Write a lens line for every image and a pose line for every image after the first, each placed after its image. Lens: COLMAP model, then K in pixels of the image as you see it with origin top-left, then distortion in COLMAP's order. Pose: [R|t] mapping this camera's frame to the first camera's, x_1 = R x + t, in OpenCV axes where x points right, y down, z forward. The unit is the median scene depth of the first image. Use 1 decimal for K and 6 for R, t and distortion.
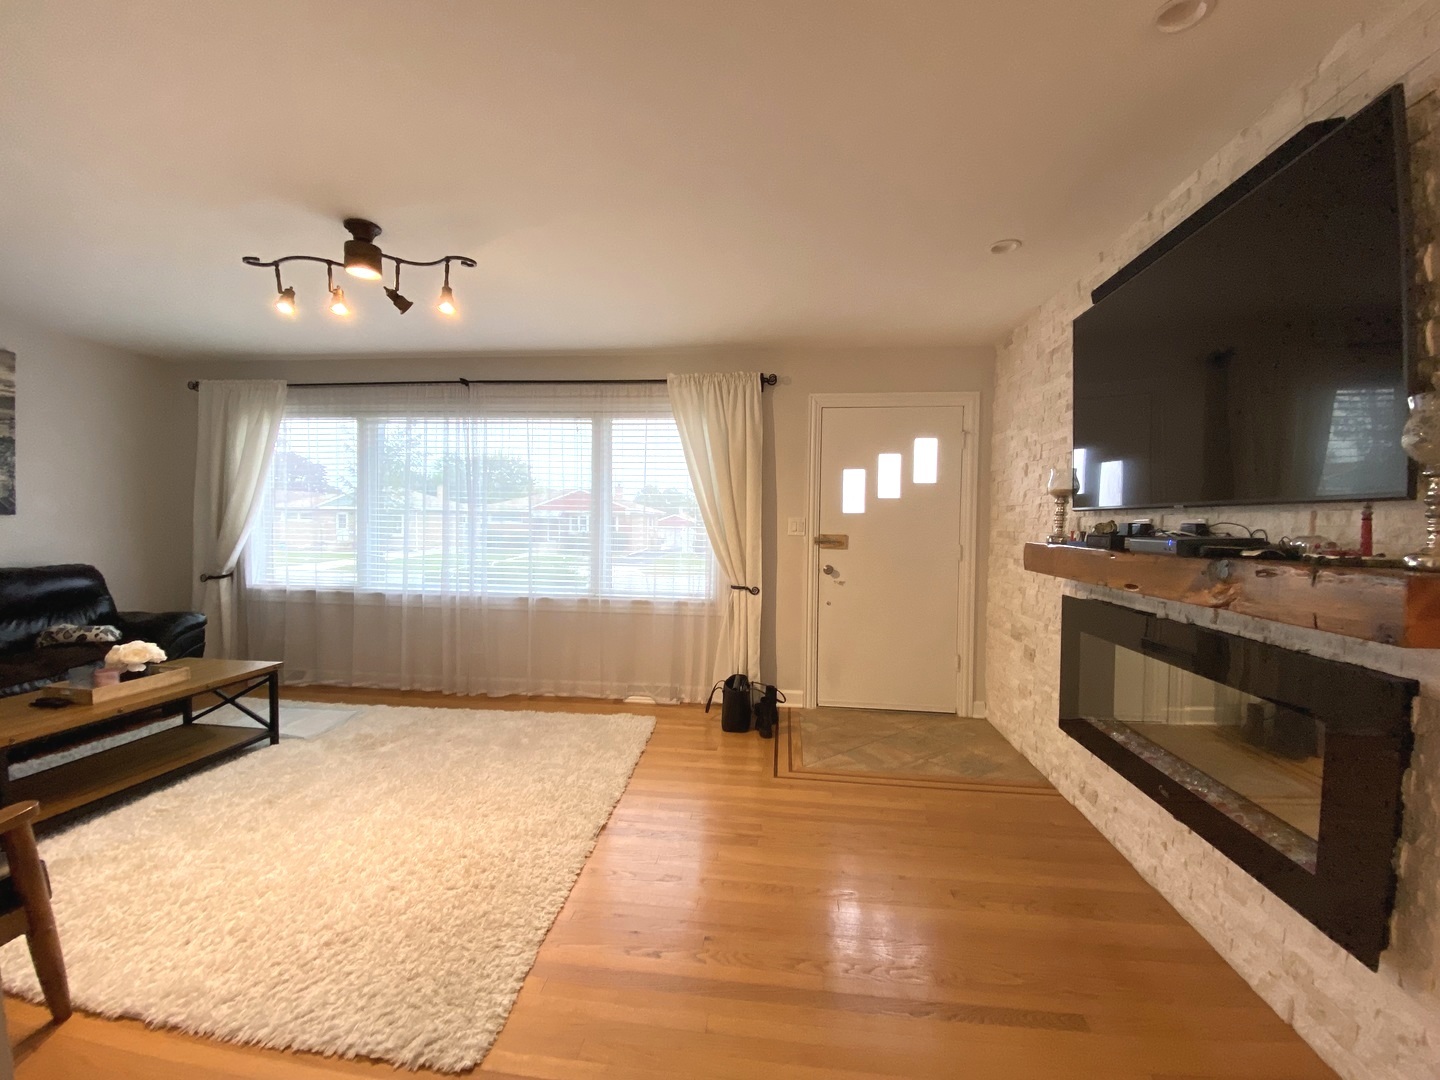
lens RADIAL K [[590.0, 0, 712.2], [0, 590.0, 539.5], [0, 0, 1]] dist [-0.002823, -0.000467]
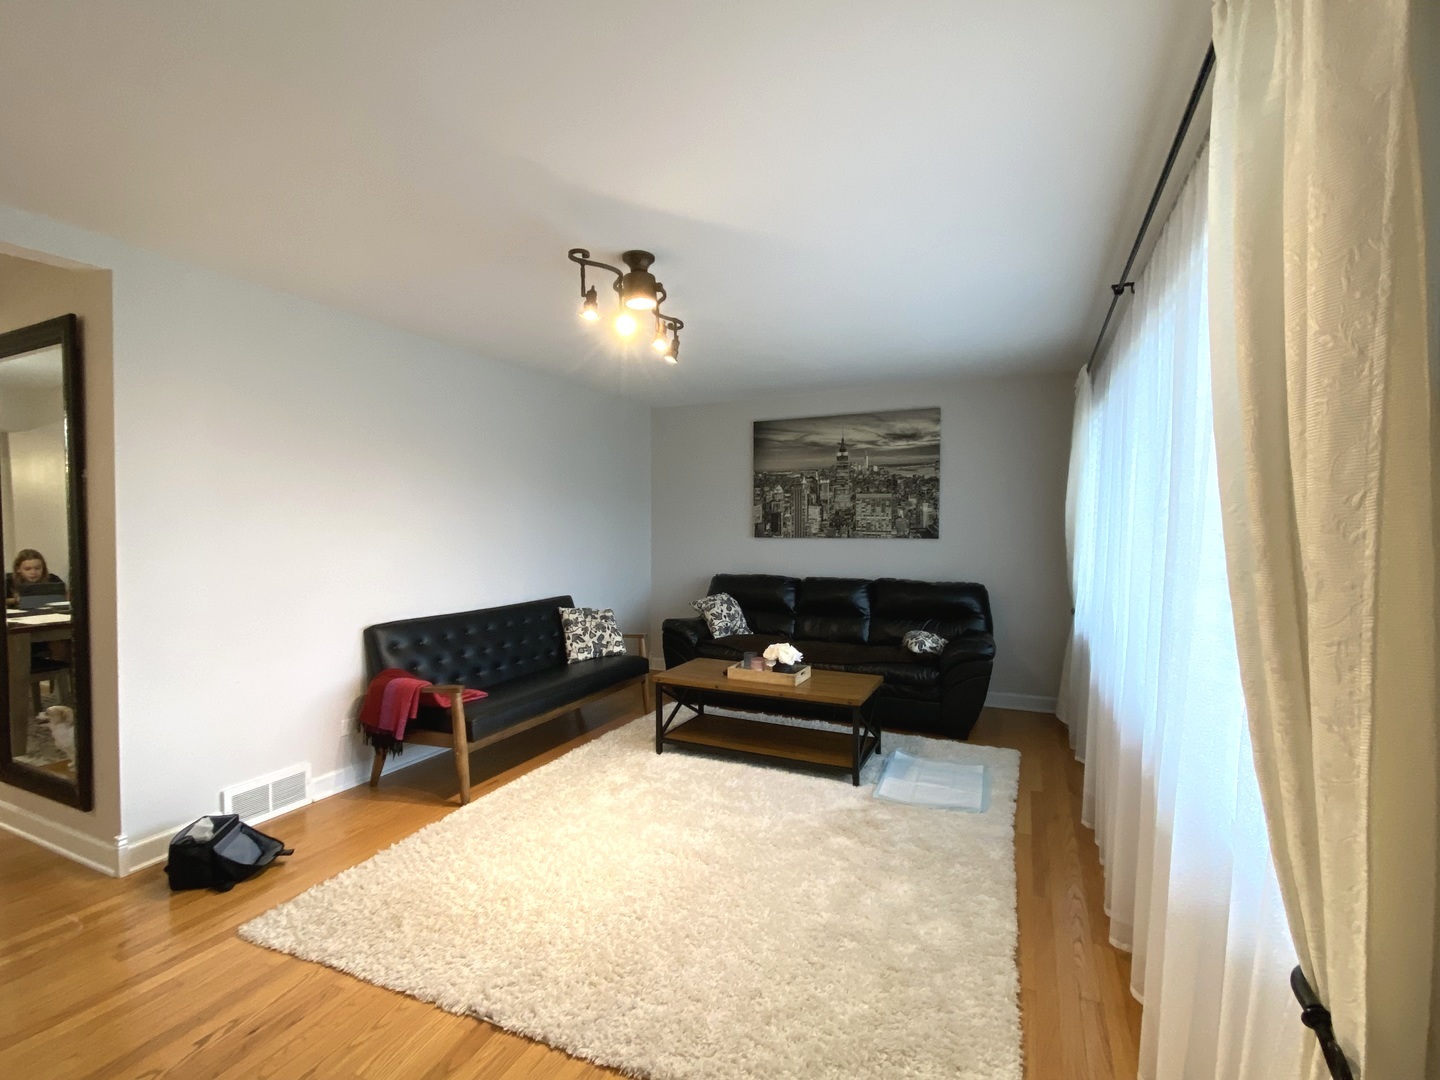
lens RADIAL K [[670.2, 0, 714.1], [0, 670.2, 538.2], [0, 0, 1]] dist [-0.002880, -0.000258]
pose [[-0.325545, -0.004483, -0.945516, 0.302242], [-0.035026, 0.999360, 0.007321, -0.038150], [0.944878, 0.035501, -0.325494, 1.031808]]
